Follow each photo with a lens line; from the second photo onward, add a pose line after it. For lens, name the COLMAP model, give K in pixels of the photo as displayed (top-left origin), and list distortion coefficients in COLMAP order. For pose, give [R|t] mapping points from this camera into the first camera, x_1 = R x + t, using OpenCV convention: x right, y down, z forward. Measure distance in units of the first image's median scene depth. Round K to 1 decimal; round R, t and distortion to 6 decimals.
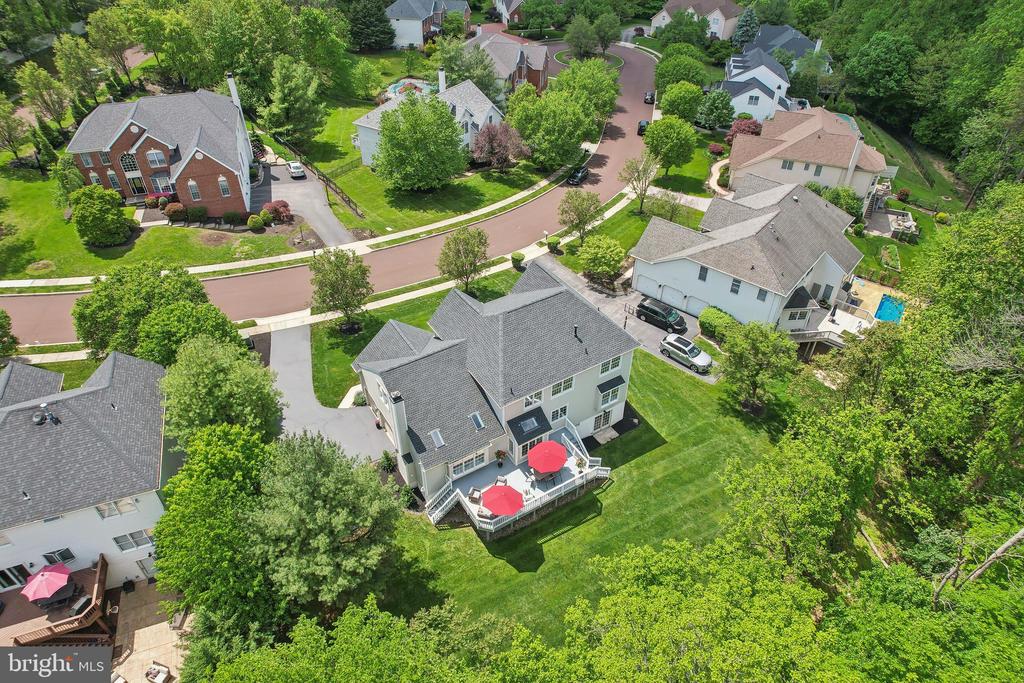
lens RADIAL K [[644.8, 0, 510.0], [0, 644.8, 357.9], [0, 0, 1]] dist [-0.074027, 0.064413]
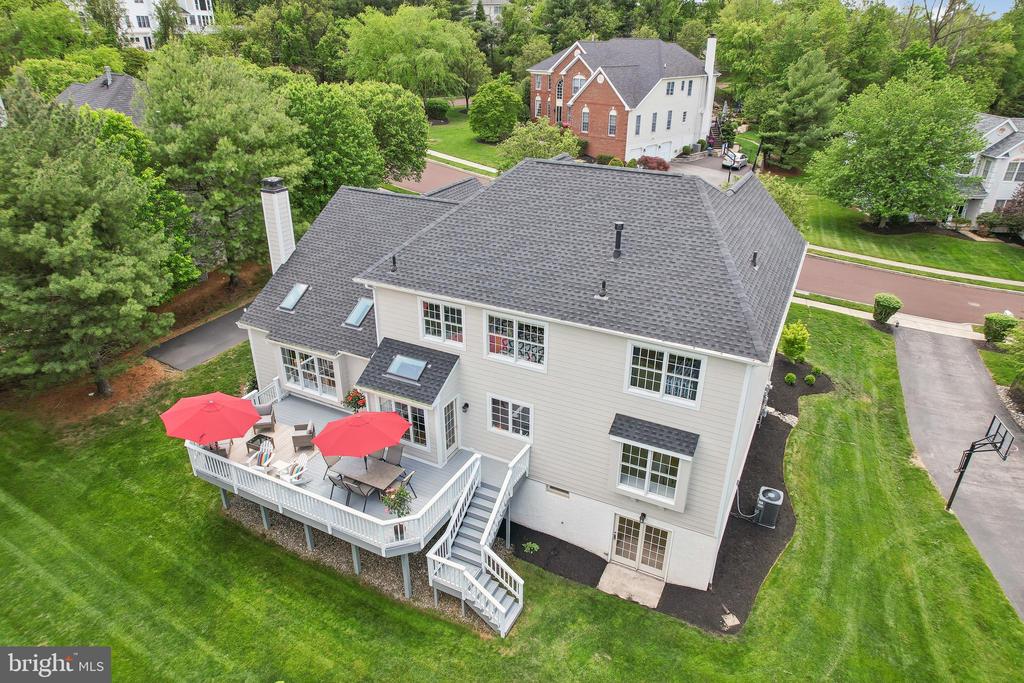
lens RADIAL K [[644.8, 0, 510.0], [0, 644.8, 357.9], [0, 0, 1]] dist [-0.074027, 0.064413]
pose [[0.509016, 0.394475, -0.765044, 0.346996], [-0.561498, 0.825828, 0.052228, 0.030420], [0.652397, 0.402986, 0.641857, 0.654072]]
